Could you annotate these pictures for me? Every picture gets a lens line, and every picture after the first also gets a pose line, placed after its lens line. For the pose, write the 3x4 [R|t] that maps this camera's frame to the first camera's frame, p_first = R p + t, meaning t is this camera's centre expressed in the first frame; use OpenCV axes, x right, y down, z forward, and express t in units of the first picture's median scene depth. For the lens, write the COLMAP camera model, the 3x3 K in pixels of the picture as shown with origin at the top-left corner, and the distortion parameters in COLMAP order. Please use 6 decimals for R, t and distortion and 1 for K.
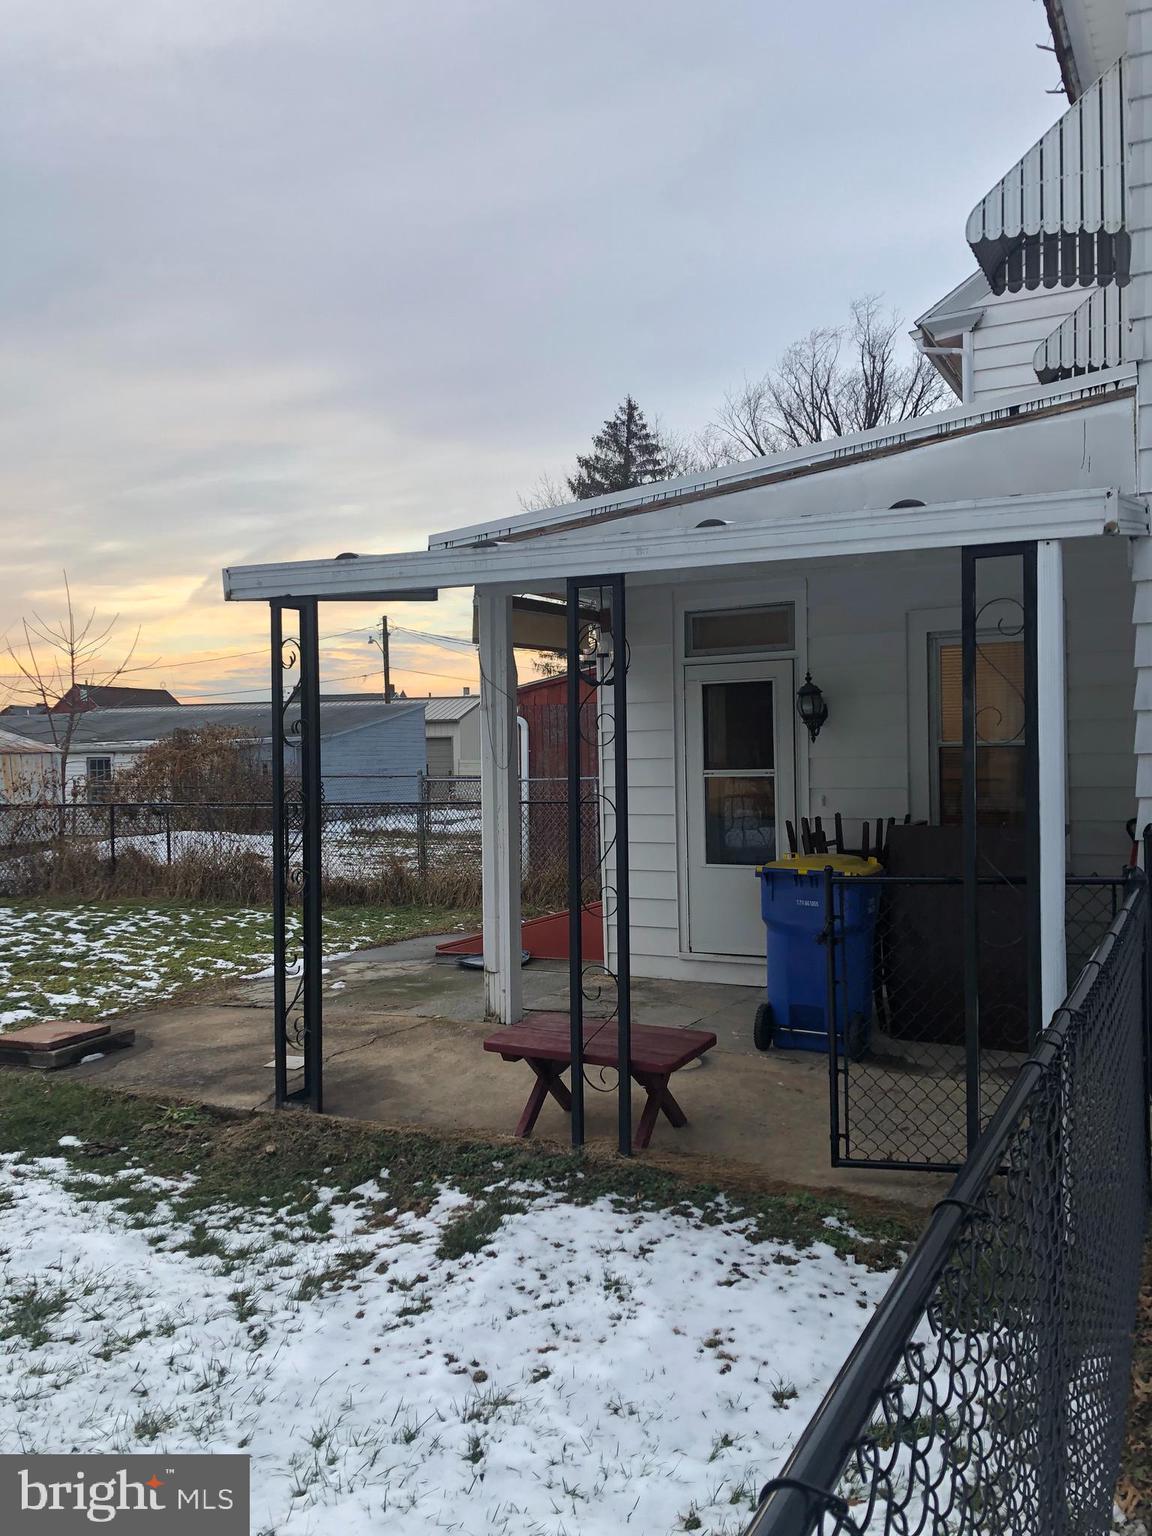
lens RADIAL K [[1260.9, 0, 583.0], [0, 1260.9, 768.9], [0, 0, 1]] dist [0.003100, 0.083543]
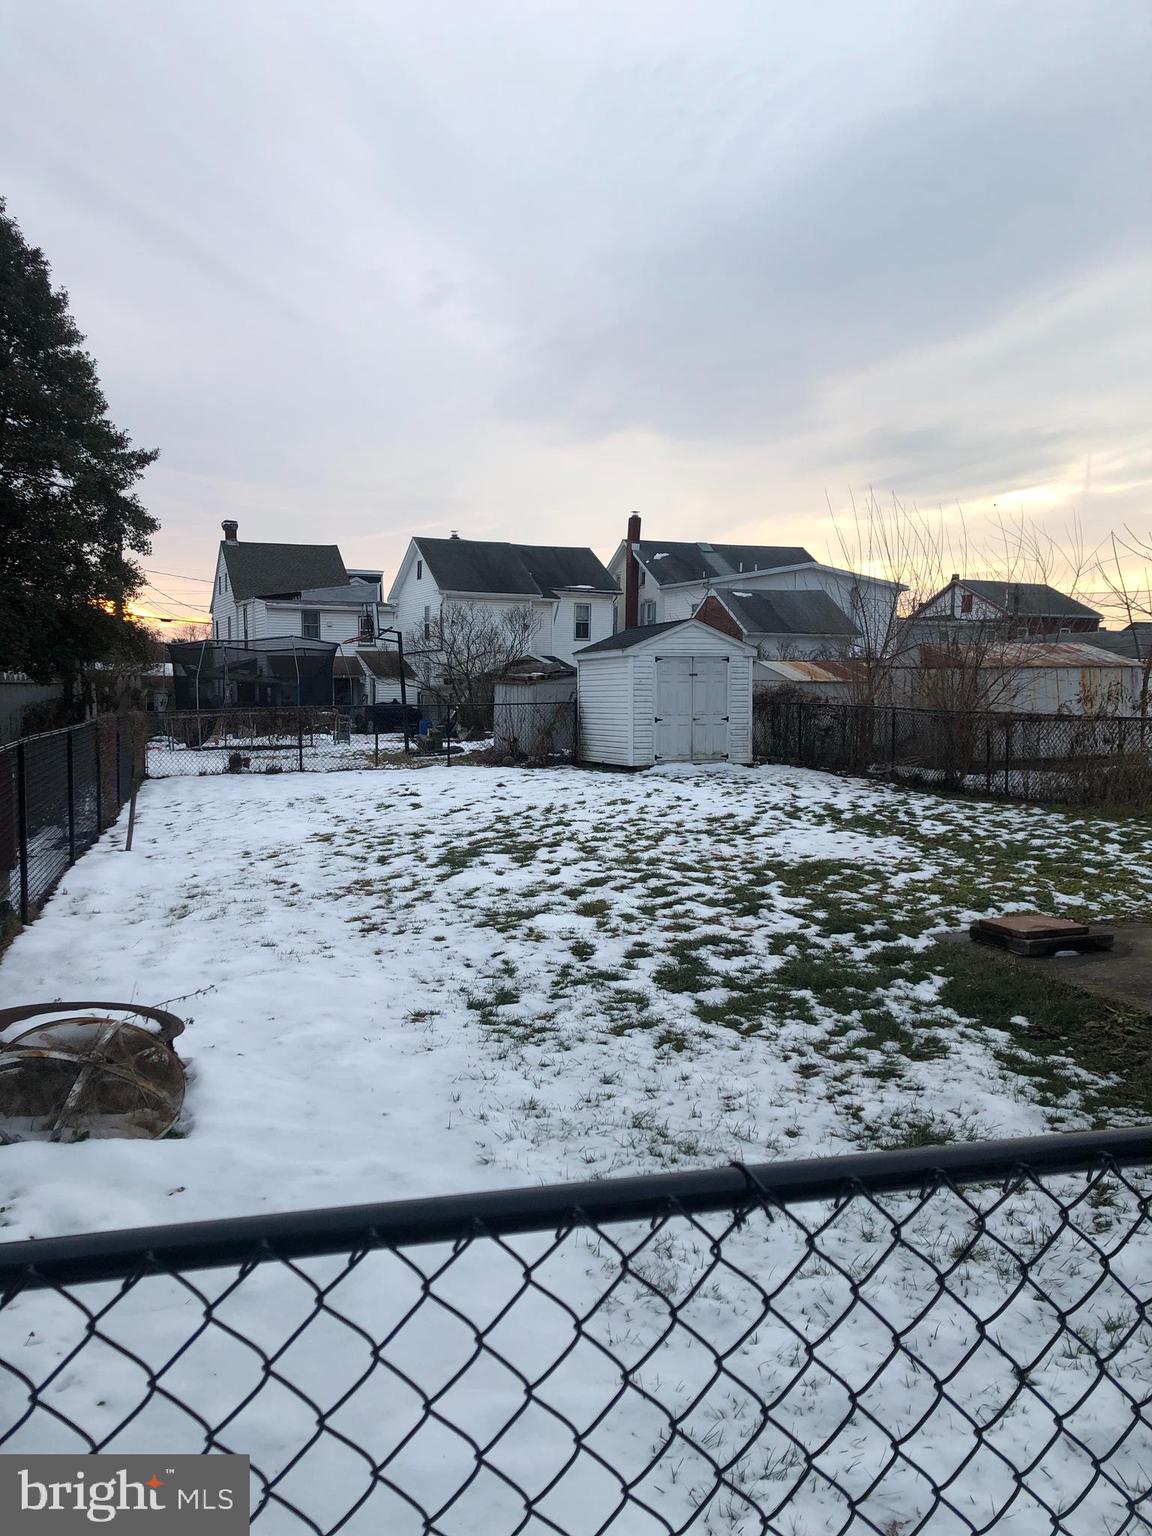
lens RADIAL K [[1260.9, 0, 583.0], [0, 1260.9, 768.9], [0, 0, 1]] dist [0.003100, 0.083543]
pose [[0.682776, 0.070253, -0.727242, 0.115555], [-0.021545, 0.996870, 0.076072, 0.007234], [0.730310, -0.036272, 0.682152, 0.004375]]
